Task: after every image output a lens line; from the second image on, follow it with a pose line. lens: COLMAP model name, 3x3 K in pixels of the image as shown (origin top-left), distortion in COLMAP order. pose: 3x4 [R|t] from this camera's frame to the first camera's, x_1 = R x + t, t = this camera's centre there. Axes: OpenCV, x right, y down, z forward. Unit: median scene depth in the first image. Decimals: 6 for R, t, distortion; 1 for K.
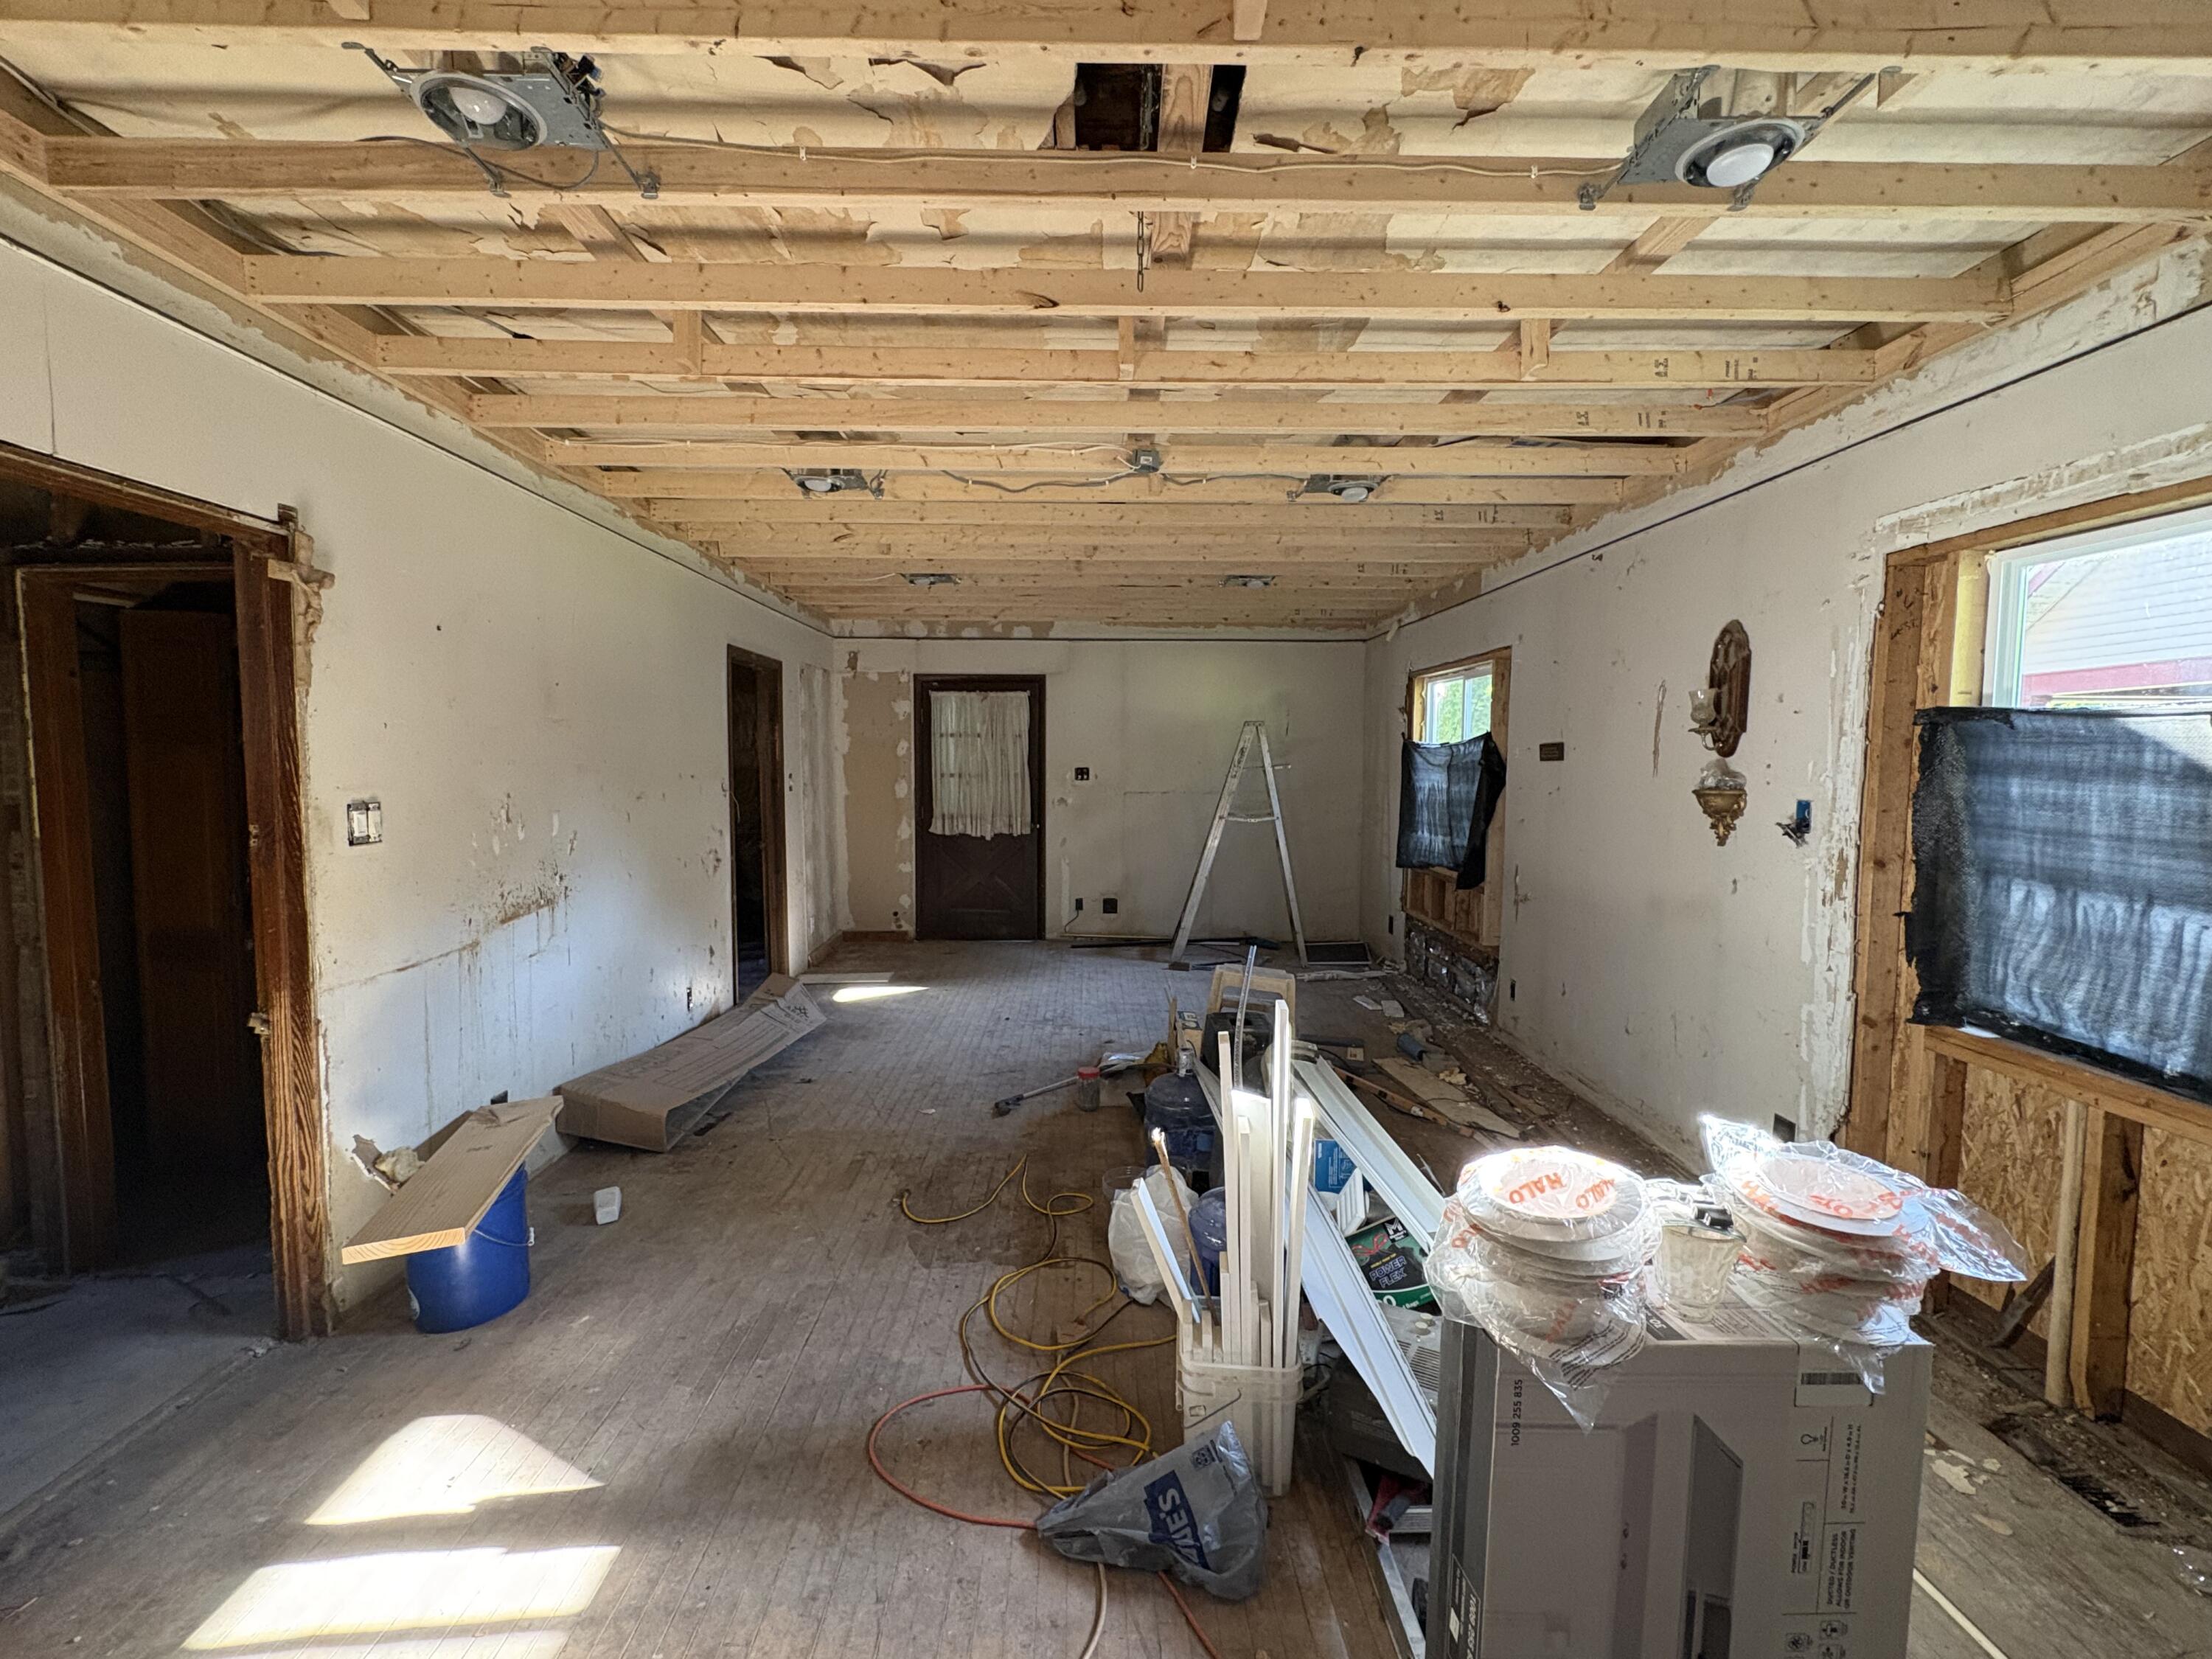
lens RADIAL K [[946.1, 0, 1106.0], [0, 946.1, 829.5], [0, 0, 1]] dist [-0.001298, -0.000126]
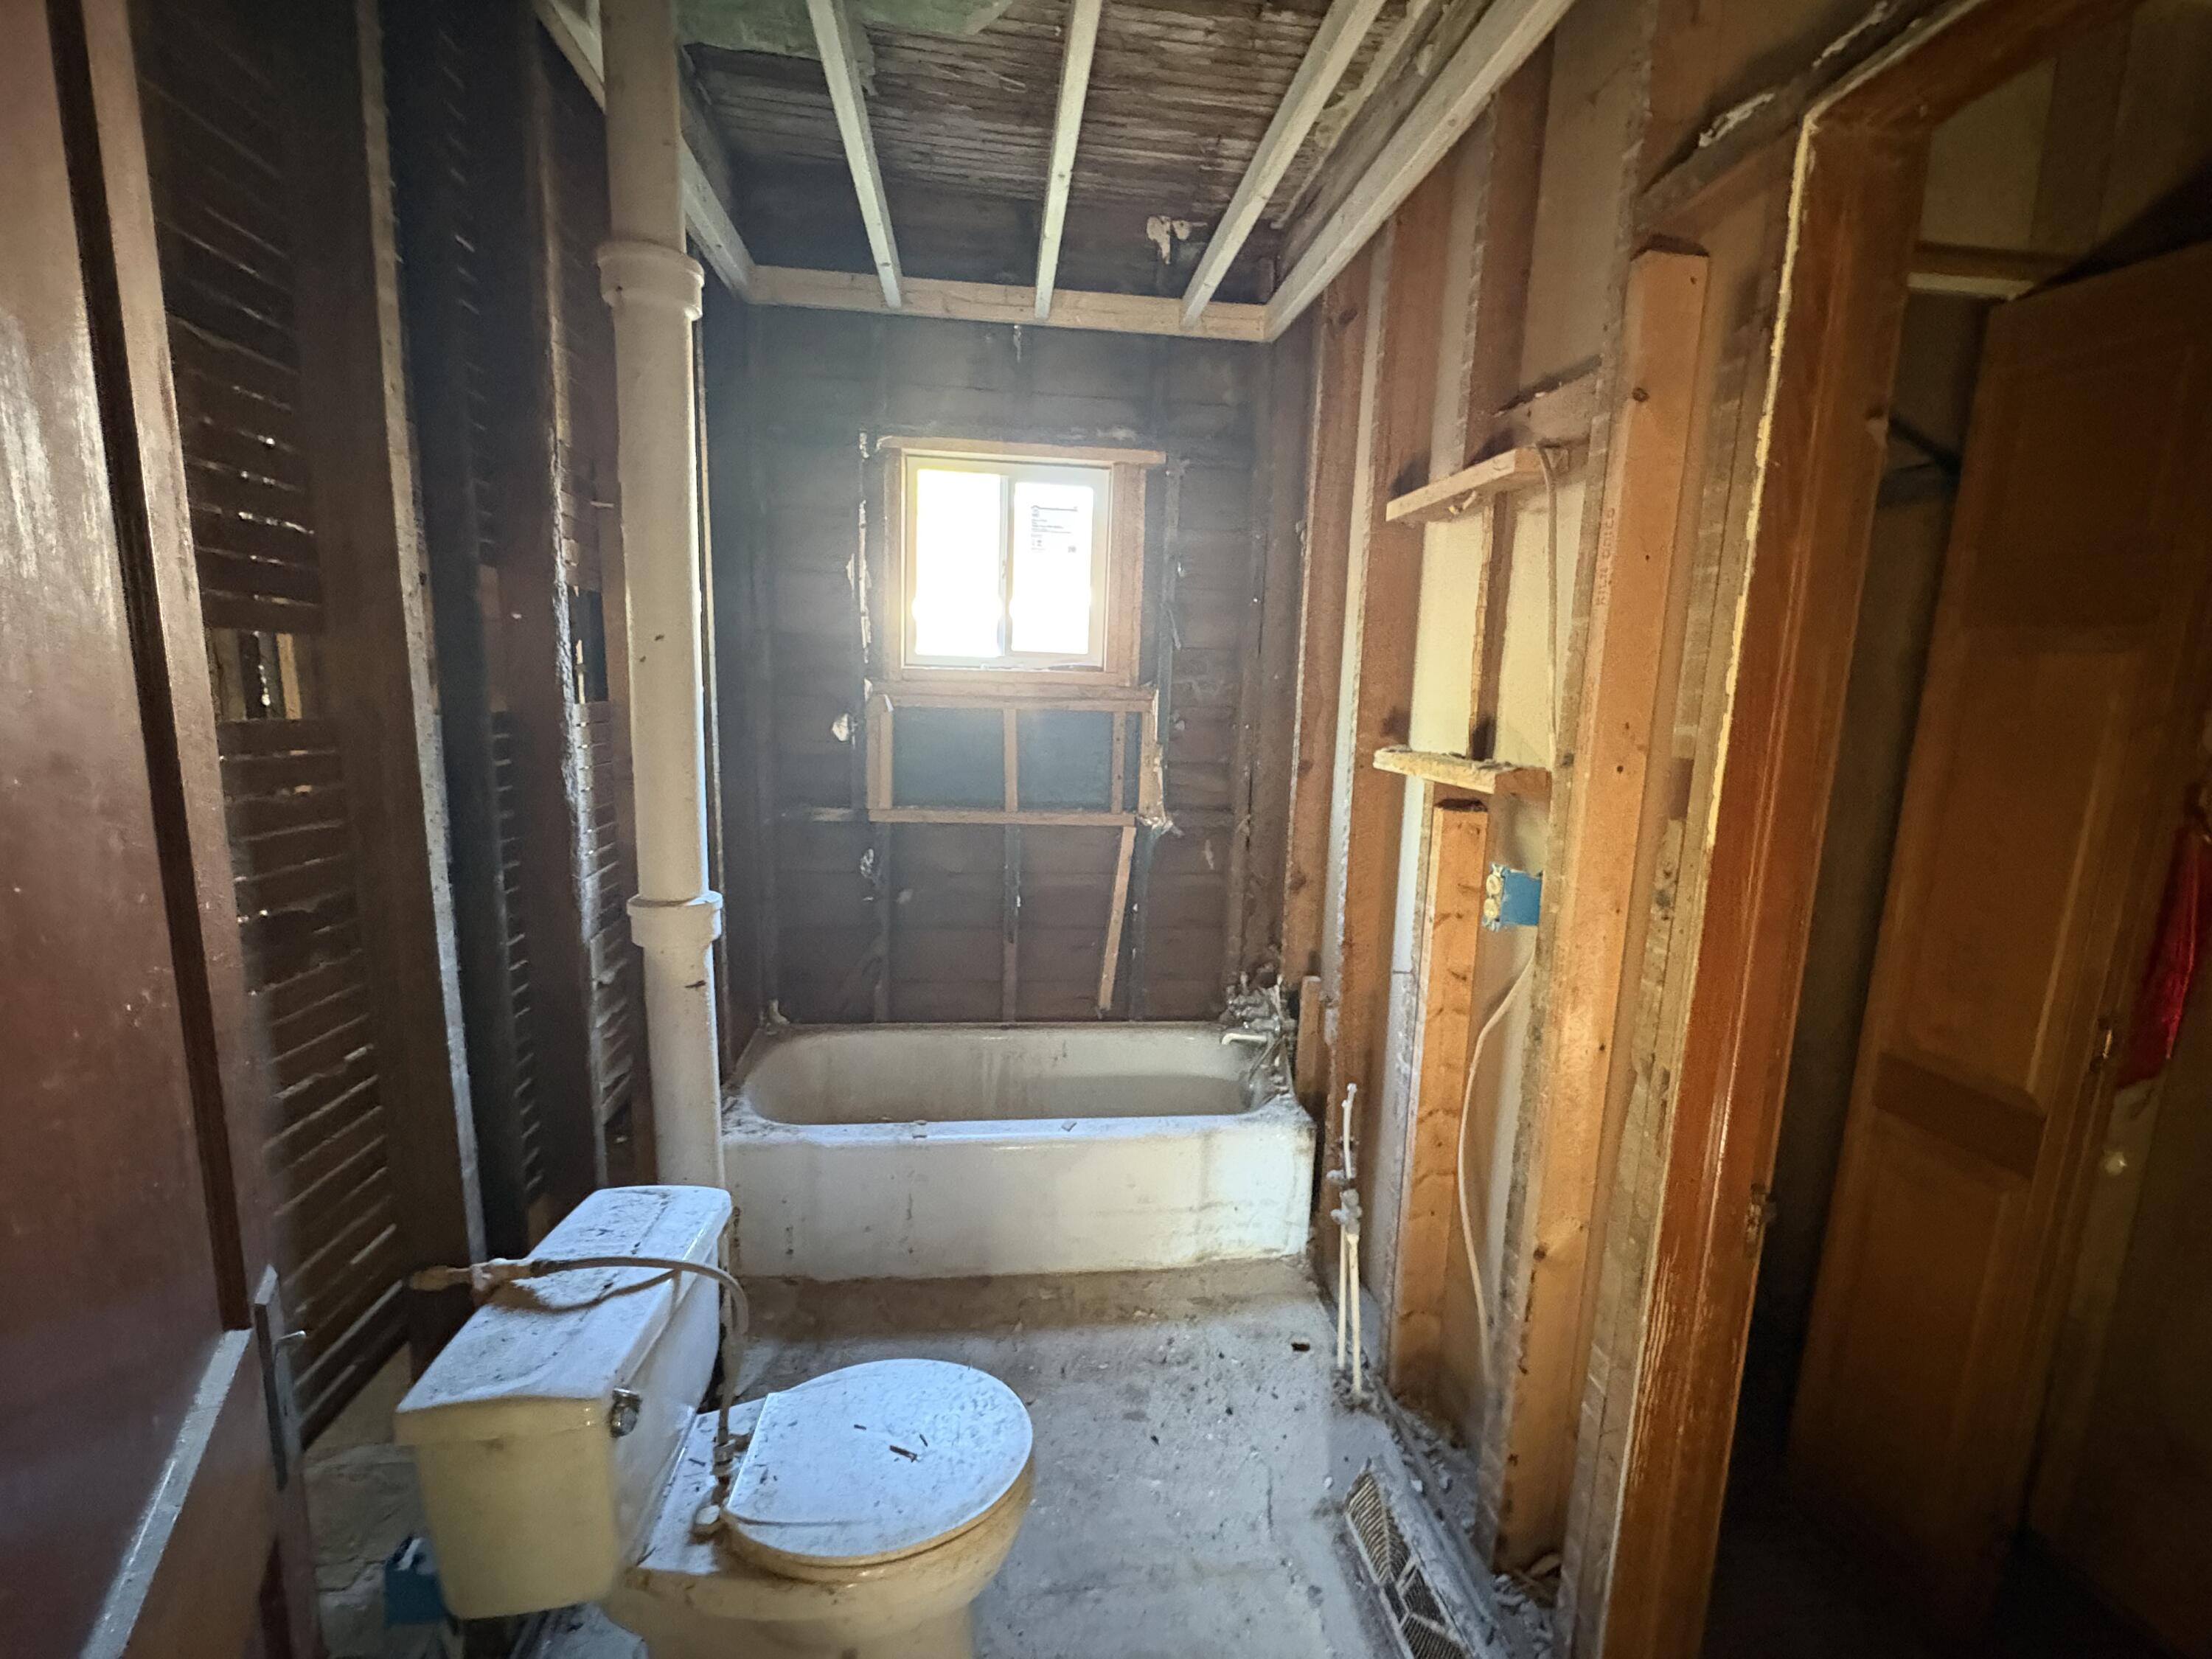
lens RADIAL K [[946.1, 0, 1106.0], [0, 946.1, 829.5], [0, 0, 1]] dist [-0.001298, -0.000126]
pose [[0.101464, 0.156731, -0.982416, -0.761958], [-0.099587, 0.984152, 0.146722, -0.031561], [0.989842, 0.082949, 0.115465, 0.696909]]
